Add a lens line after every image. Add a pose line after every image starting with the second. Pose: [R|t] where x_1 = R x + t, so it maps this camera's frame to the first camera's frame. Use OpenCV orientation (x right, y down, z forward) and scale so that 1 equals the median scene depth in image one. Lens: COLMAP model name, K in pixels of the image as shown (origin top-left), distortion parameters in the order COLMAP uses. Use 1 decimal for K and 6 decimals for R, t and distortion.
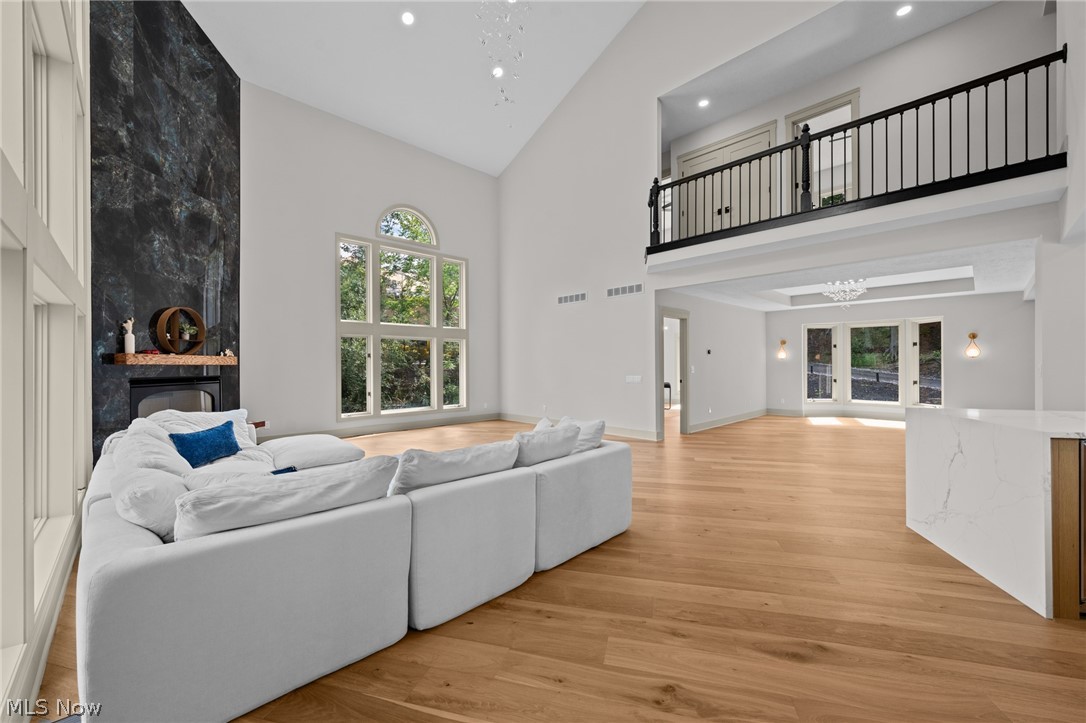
lens RADIAL K [[425.3, 0, 545.5], [0, 425.3, 361.4], [0, 0, 1]] dist [0.003164, 0.000031]
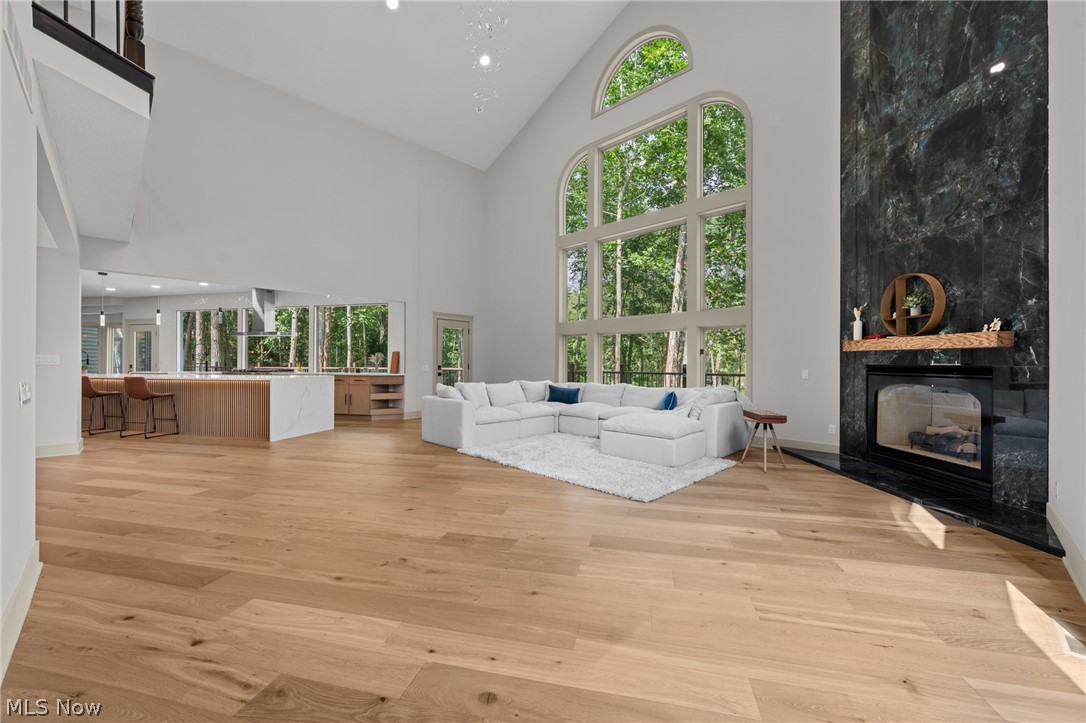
lens RADIAL K [[425.3, 0, 548.4], [0, 425.3, 361.4], [0, 0, 1]] dist [0.003164, 0.000031]
pose [[-0.999381, 0.012338, -0.032938, -0.186588], [0.012608, 0.999889, -0.007984, 0.028139], [0.032836, -0.008395, -0.999425, 1.825729]]
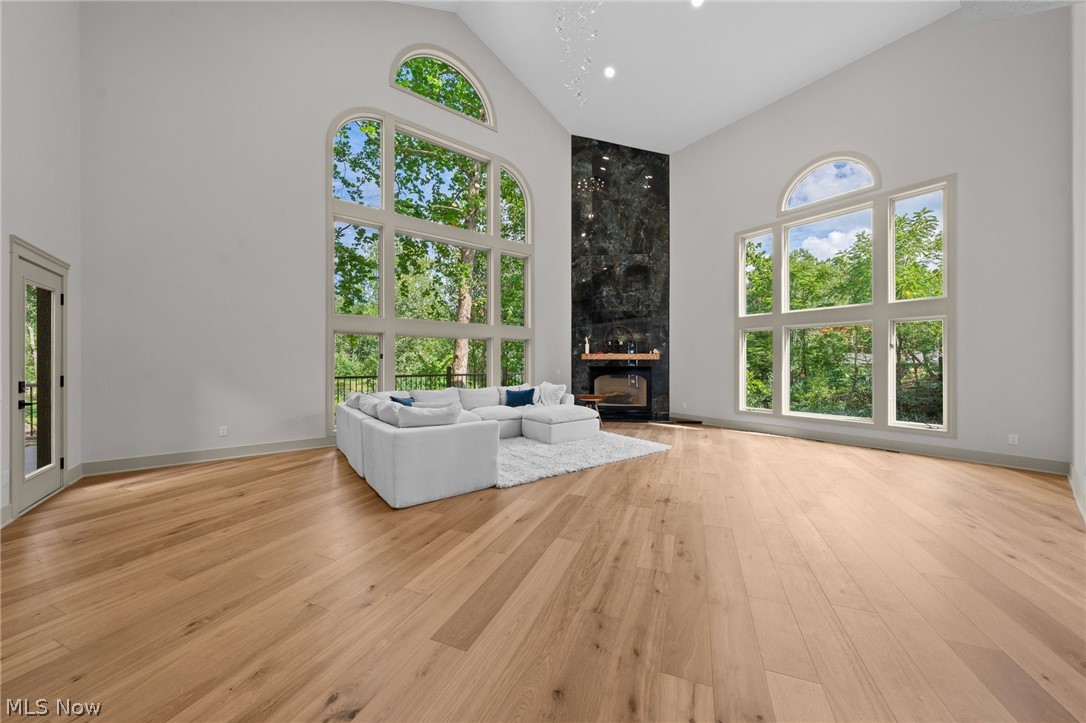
lens RADIAL K [[368.5, 0, 547.6], [0, 368.5, 363.0], [0, 0, 1]] dist [-0.001198, -0.000076]
pose [[-0.119356, 0.006348, -0.992831, 0.674826], [0.008092, 0.999953, 0.005420, 0.012172], [0.992819, -0.007387, -0.119401, 0.937243]]
